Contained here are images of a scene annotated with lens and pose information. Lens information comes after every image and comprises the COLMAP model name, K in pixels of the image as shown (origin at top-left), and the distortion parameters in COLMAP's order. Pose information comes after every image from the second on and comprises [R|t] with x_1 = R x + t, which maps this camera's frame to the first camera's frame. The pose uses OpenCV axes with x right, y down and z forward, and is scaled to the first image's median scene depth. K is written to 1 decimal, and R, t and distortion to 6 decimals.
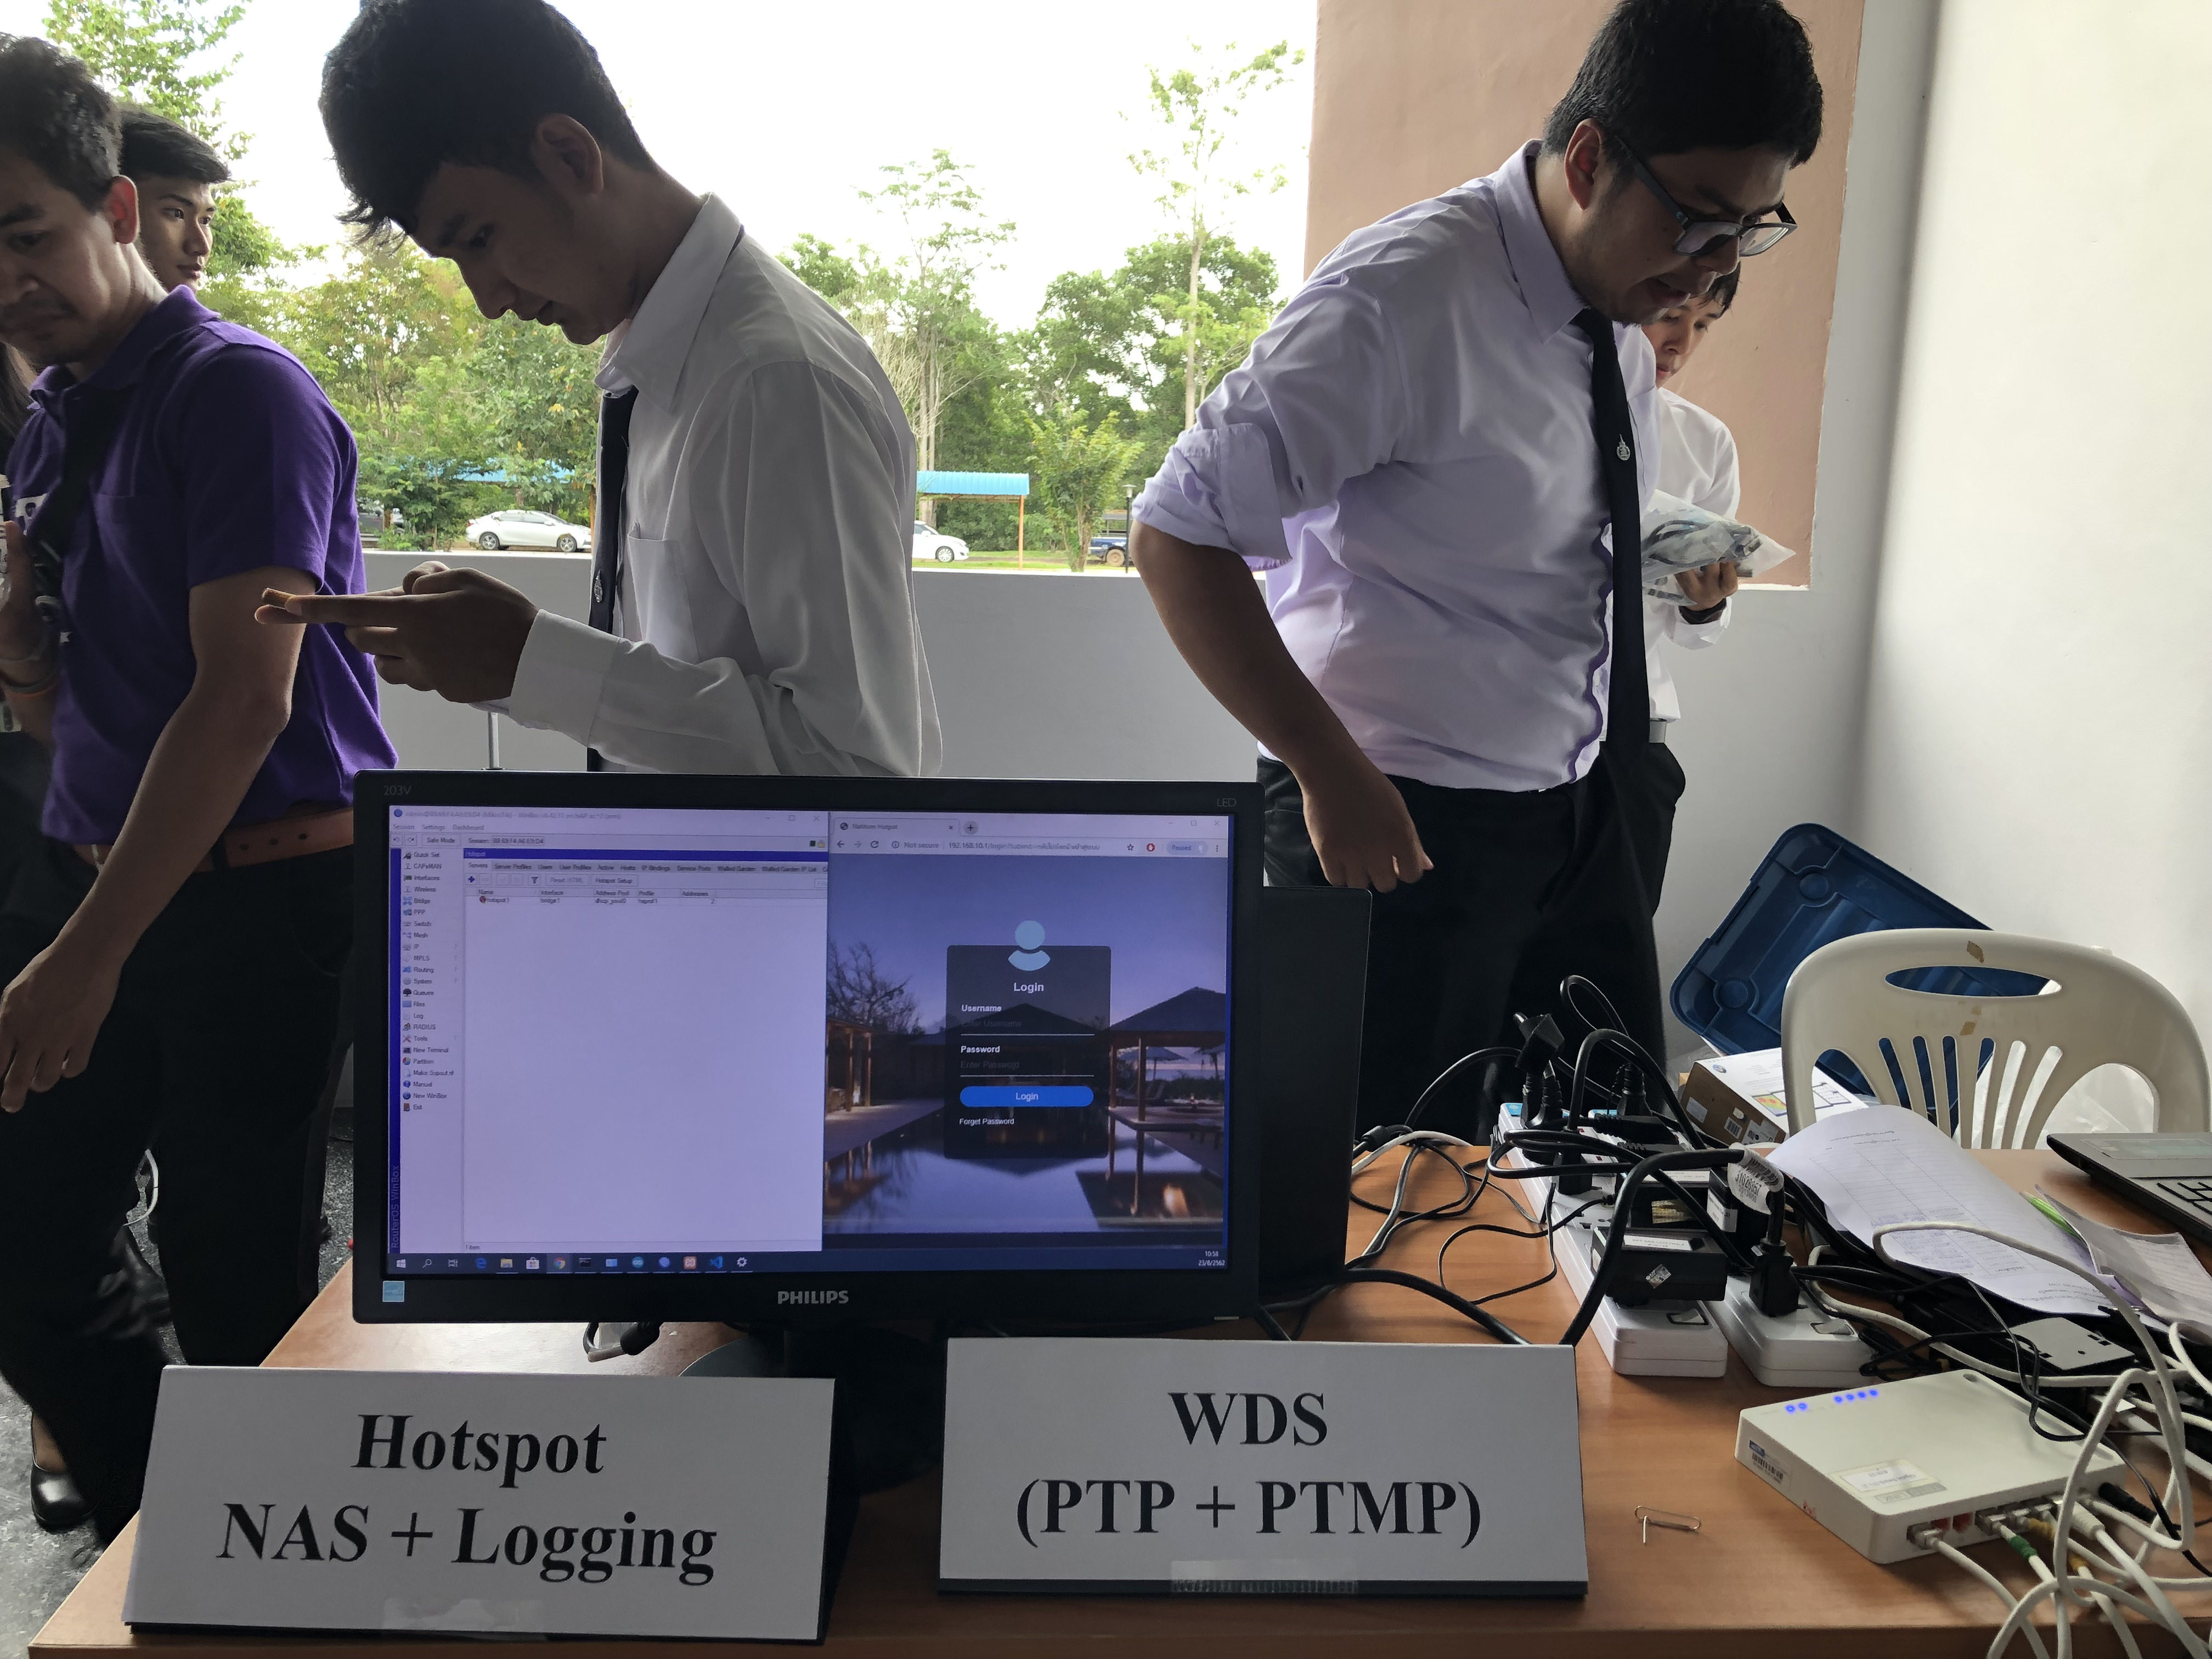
lens RADIAL K [[1581.7, 0, 1216.1], [0, 1581.7, 833.2], [0, 0, 1]] dist [-0.007918, -0.063193]
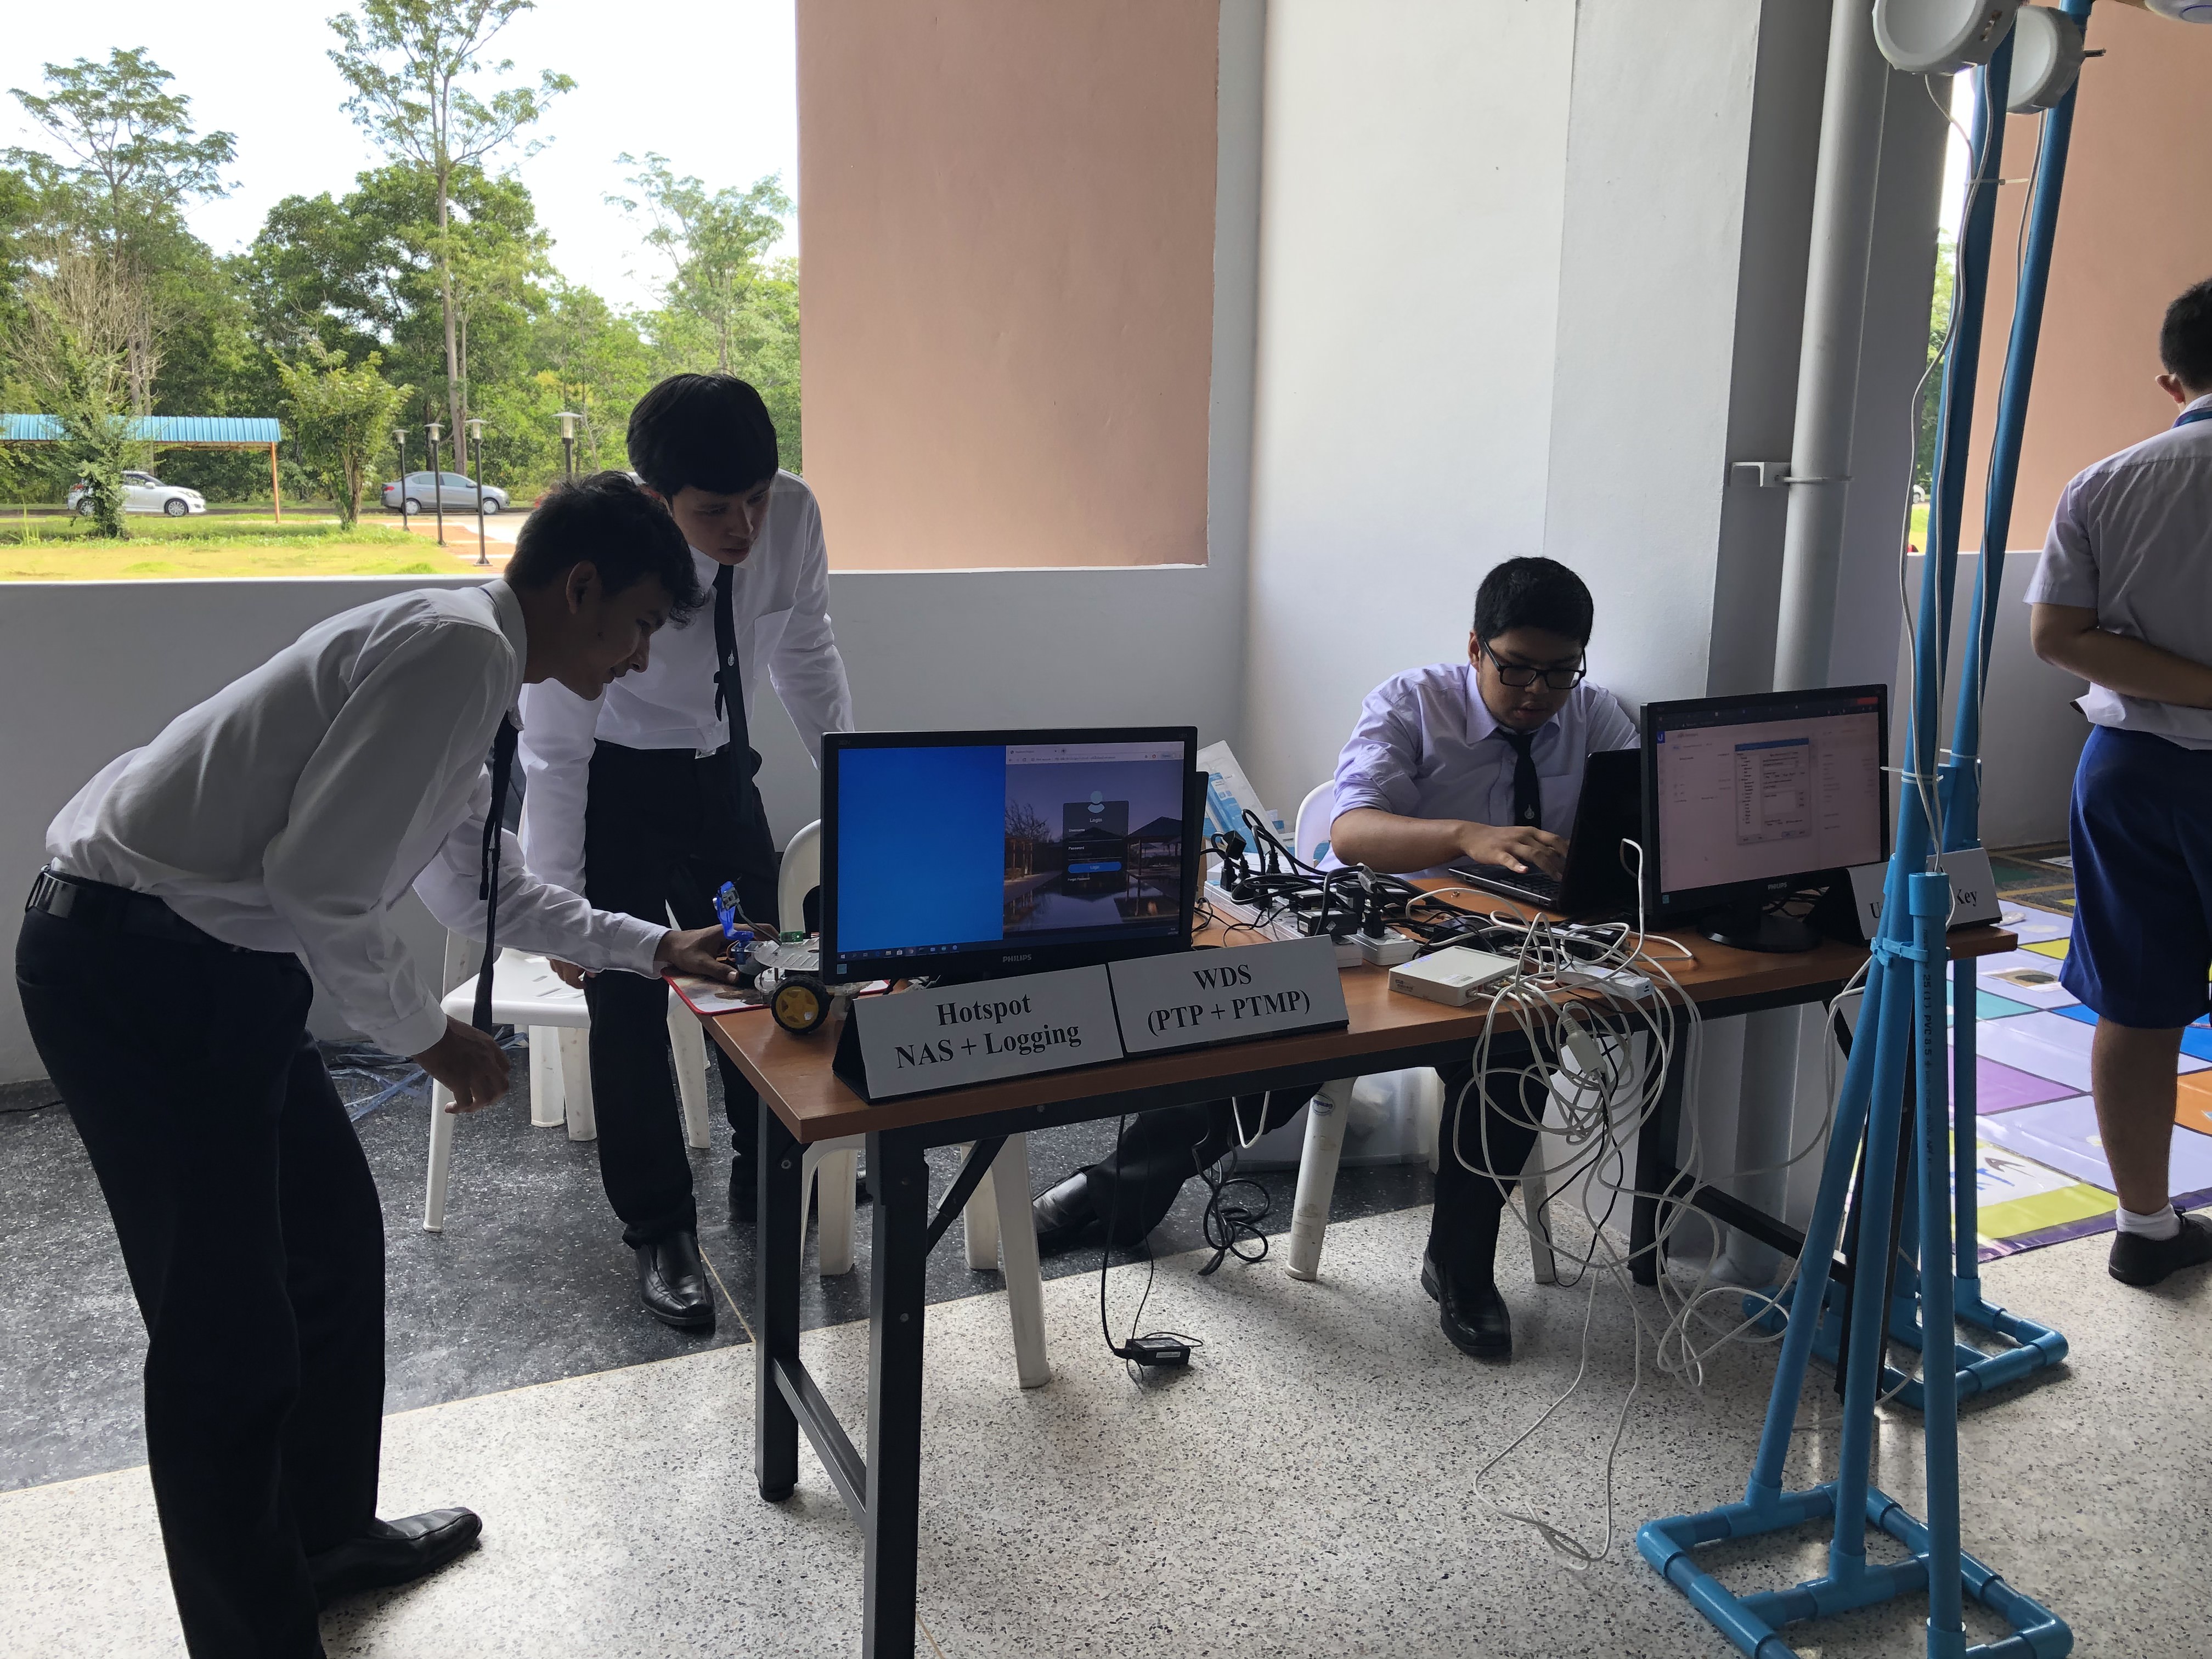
lens RADIAL K [[1753.1, 0, 1101.0], [0, 1753.1, 856.1], [0, 0, 1]] dist [-0.015240, -0.057808]
pose [[0.911531, -0.103323, 0.398039, -0.108237], [0.083144, 0.994237, 0.067679, -0.002059], [-0.402738, -0.028597, 0.914868, -0.126942]]
